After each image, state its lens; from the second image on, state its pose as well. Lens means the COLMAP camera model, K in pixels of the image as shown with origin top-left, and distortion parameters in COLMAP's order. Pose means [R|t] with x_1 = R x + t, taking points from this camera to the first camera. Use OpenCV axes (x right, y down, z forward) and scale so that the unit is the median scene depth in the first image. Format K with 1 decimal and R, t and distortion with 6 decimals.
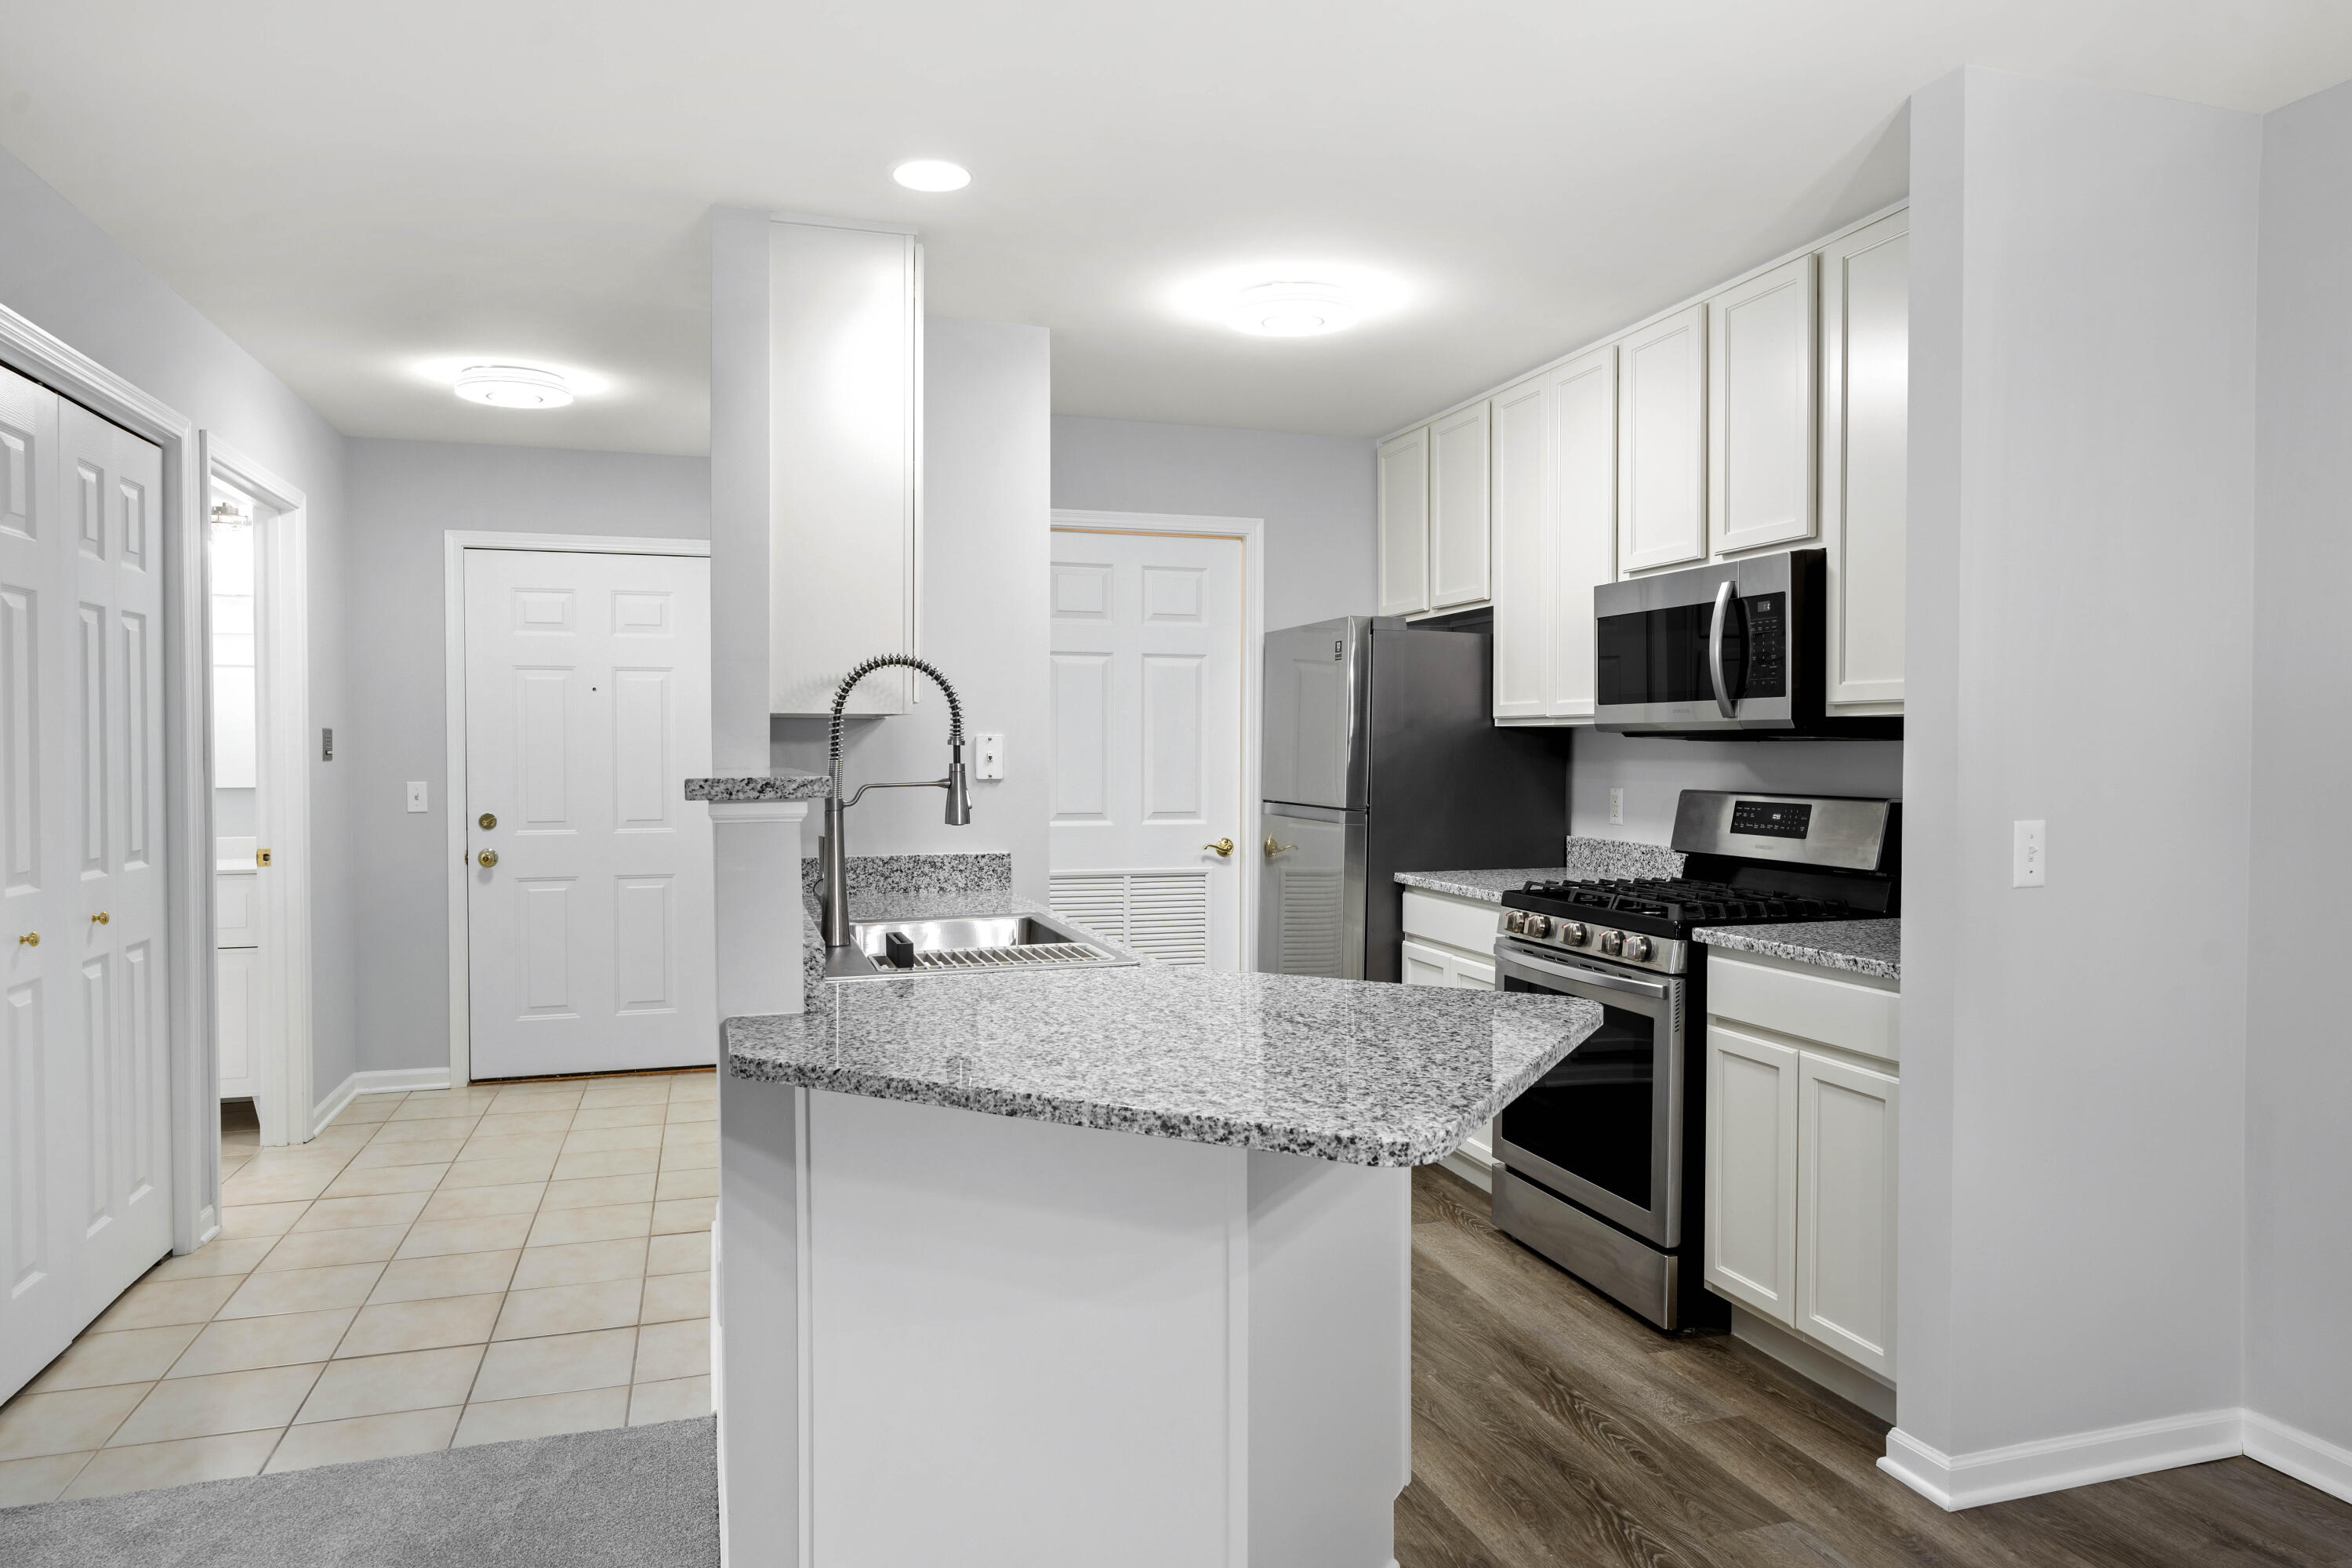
lens RADIAL K [[1457.9, 0, 1176.0], [0, 1457.9, 784.0], [0, 0, 1]] dist [-0.000468, -0.000481]
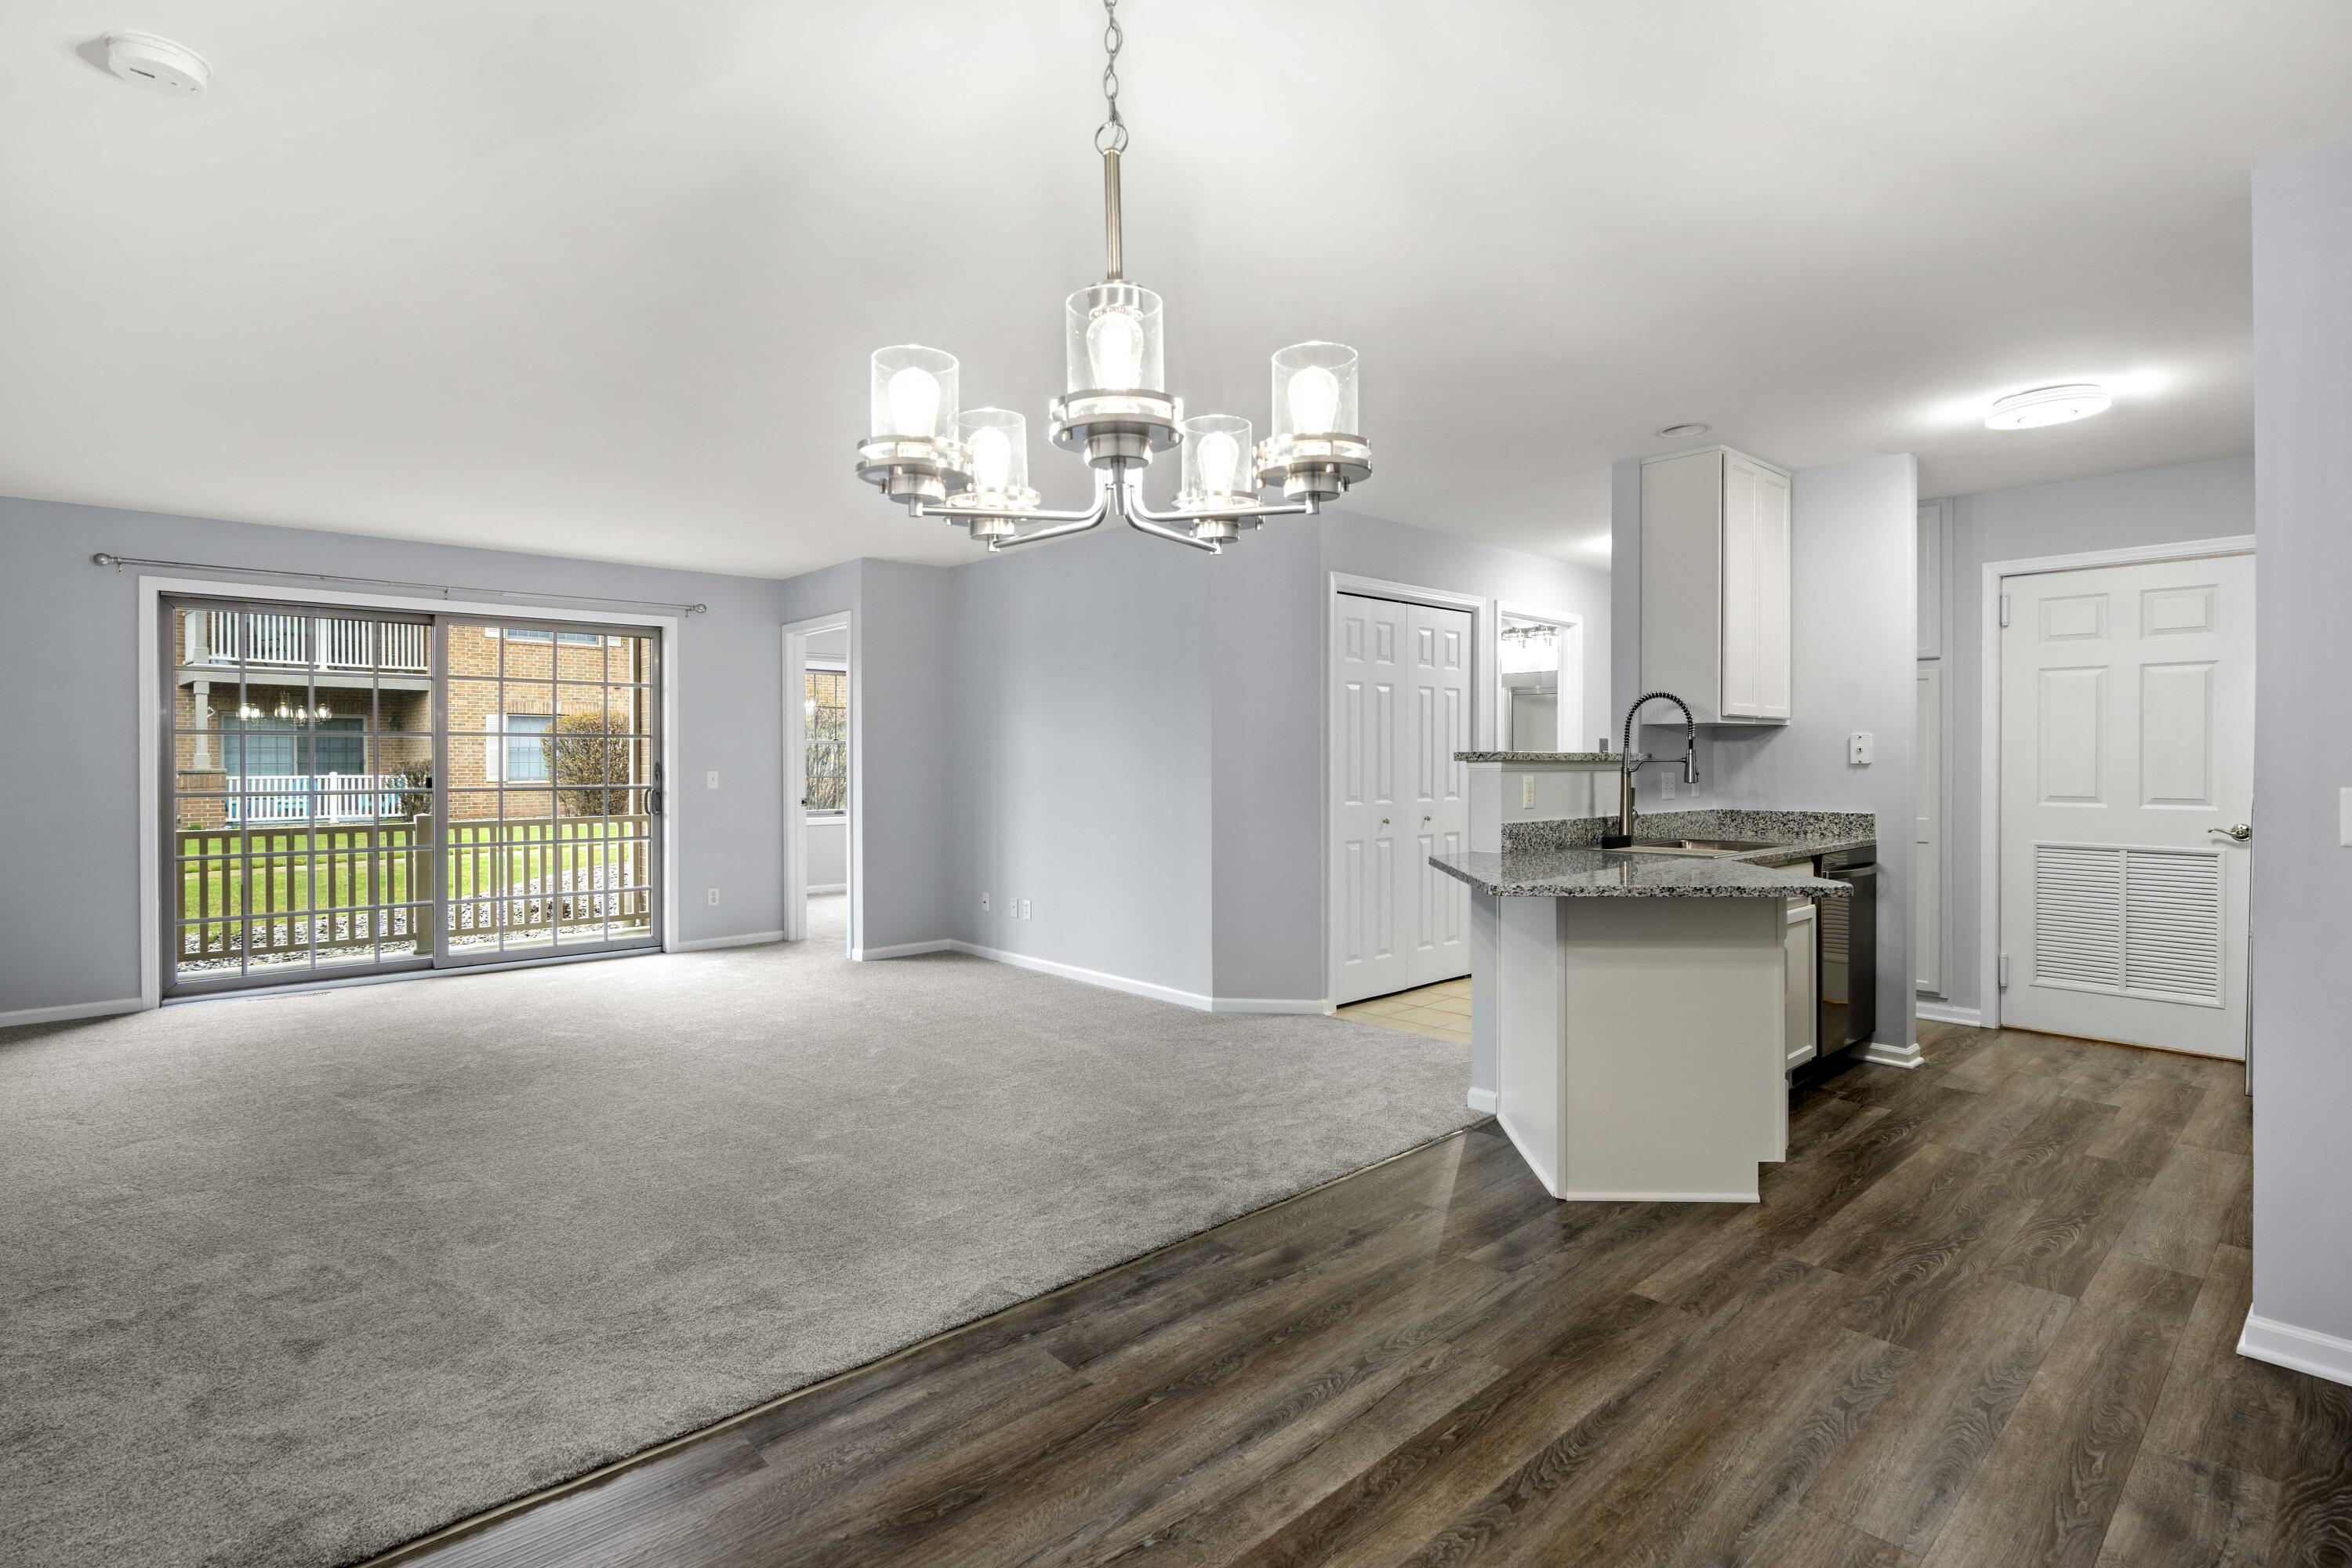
lens RADIAL K [[1127.4, 0, 1175.0], [0, 1127.4, 759.7], [0, 0, 1]] dist [-0.004666, 0.001342]
pose [[0.426353, -0.000281, -0.904557, 0.688665], [-0.022529, 0.999686, -0.010930, 0.023483], [0.904276, 0.025039, 0.426213, -0.146125]]
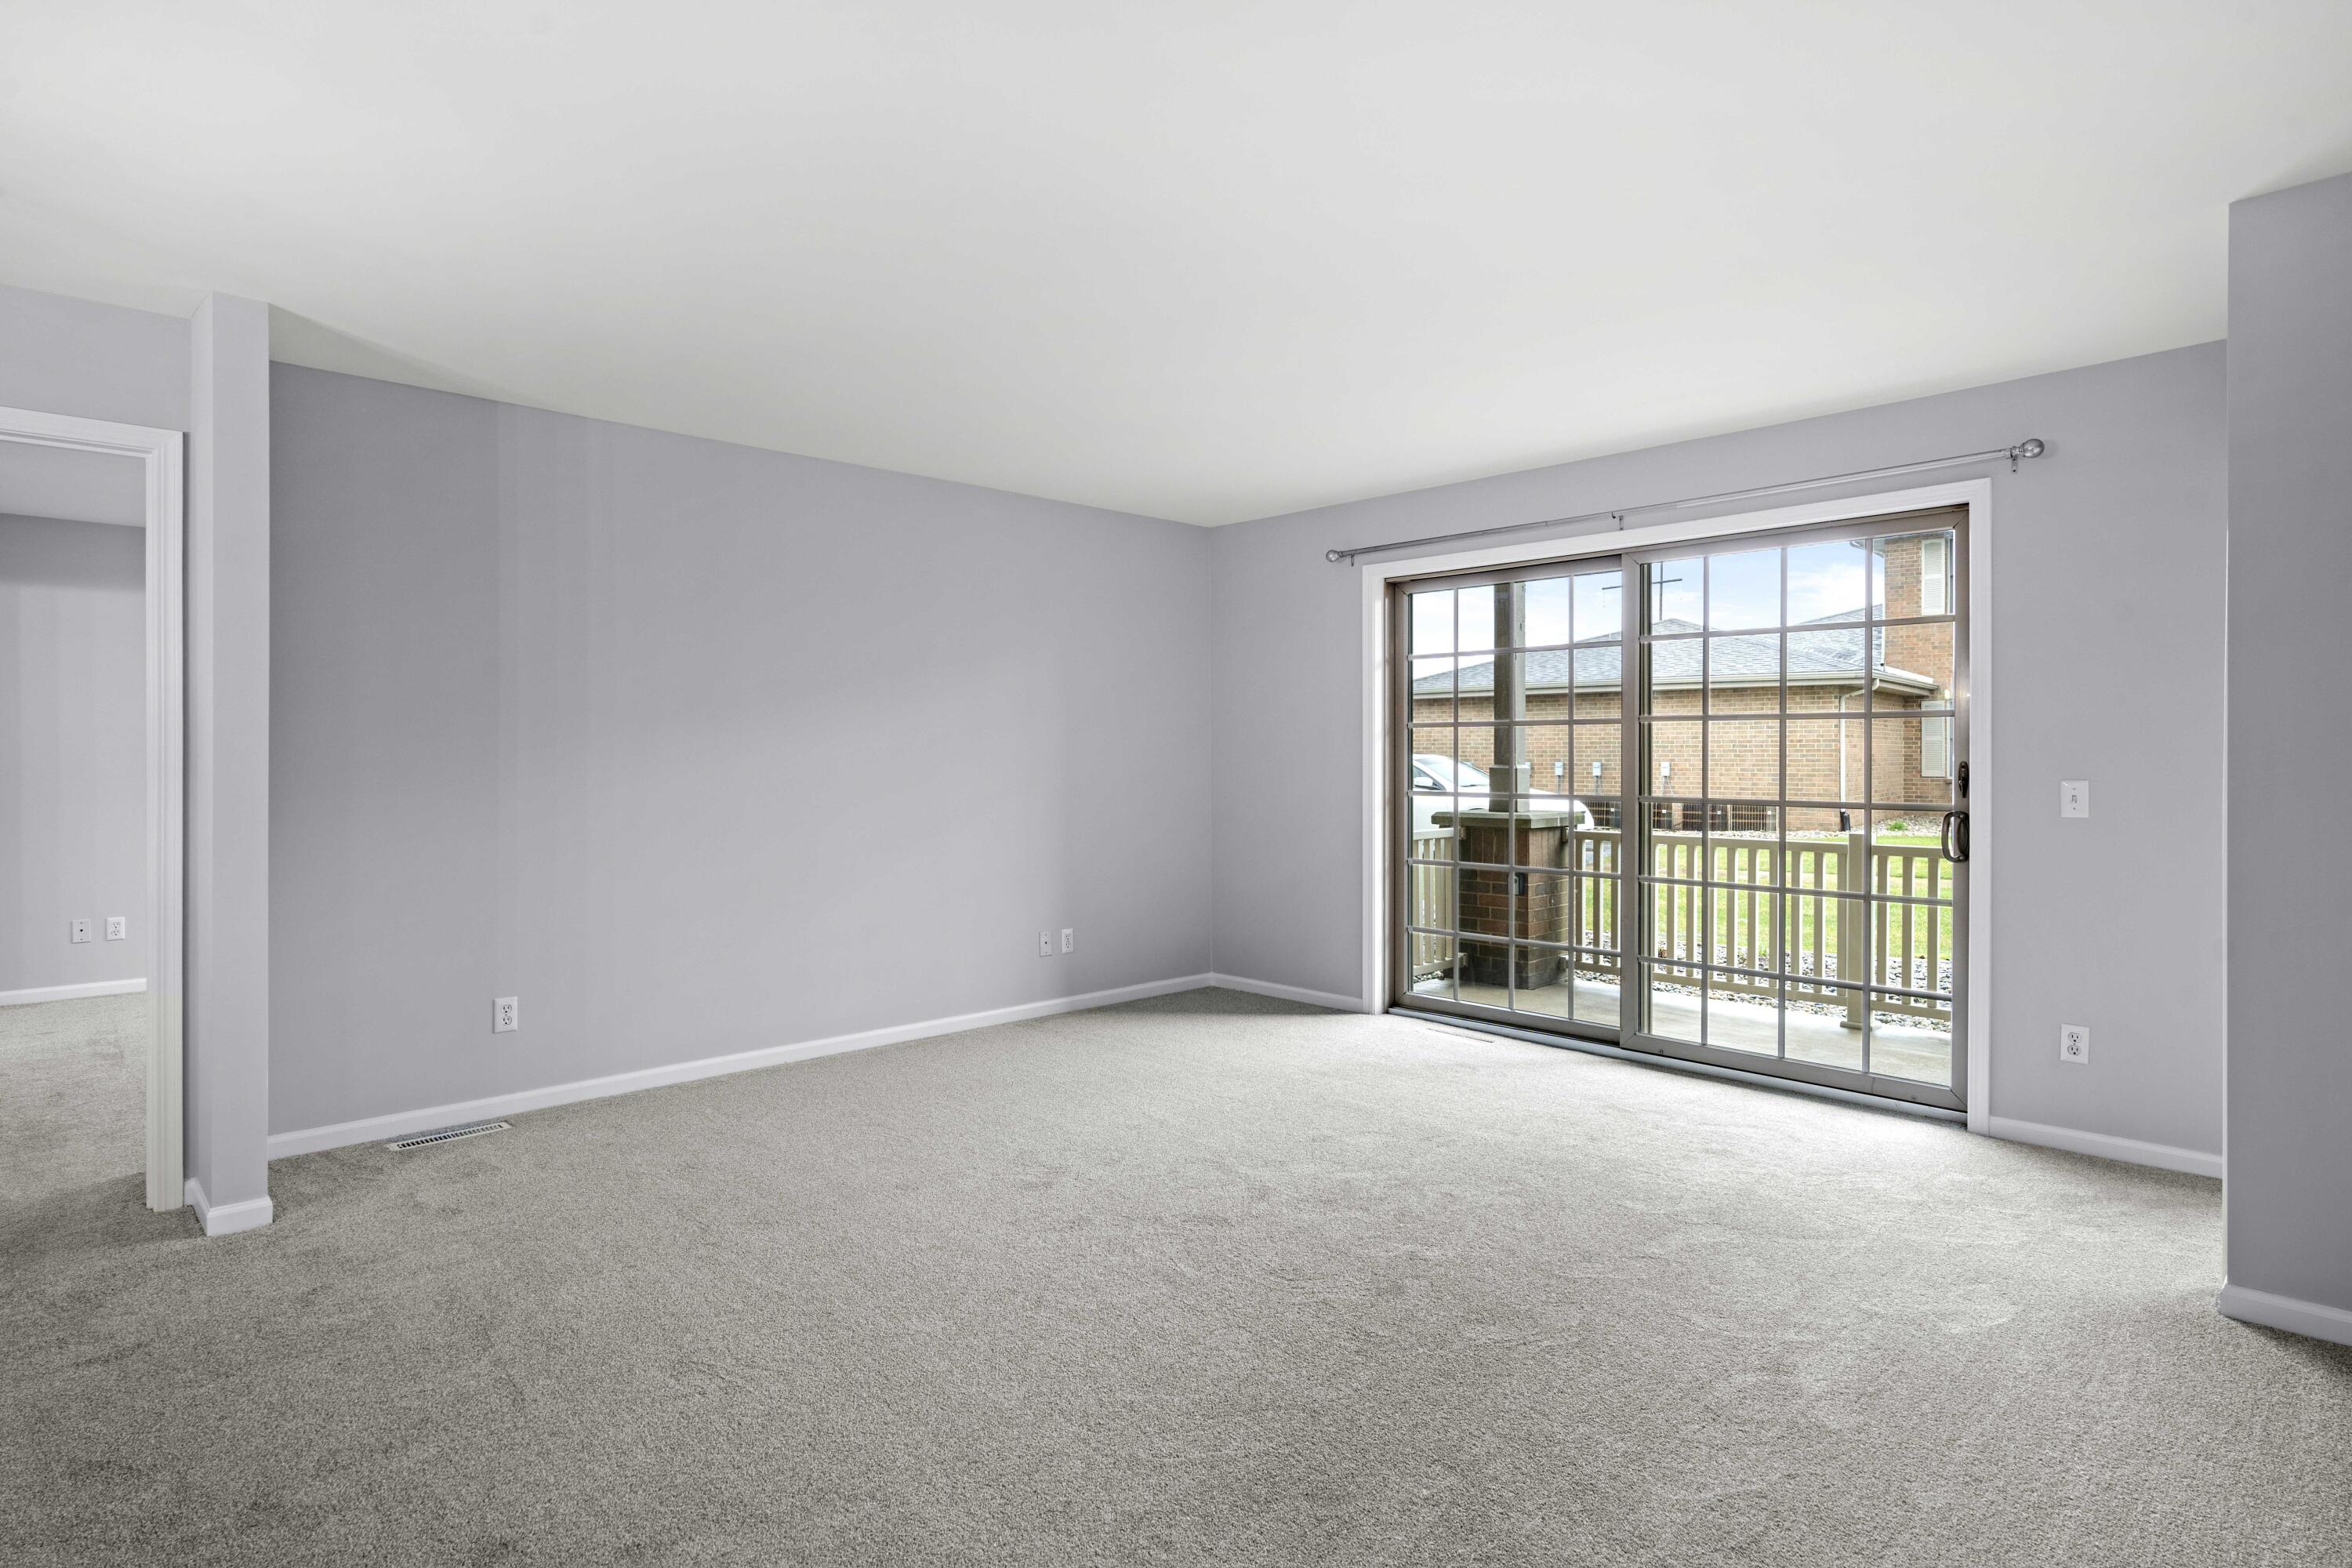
lens RADIAL K [[1245.3, 0, 1188.3], [0, 1245.3, 751.6], [0, 0, 1]] dist [-0.002320, -0.000250]
pose [[-0.896850, -0.000654, -0.442334, -0.345559], [-0.011569, 0.999692, 0.021979, 0.000096], [0.442183, 0.024829, -0.896581, 0.592783]]
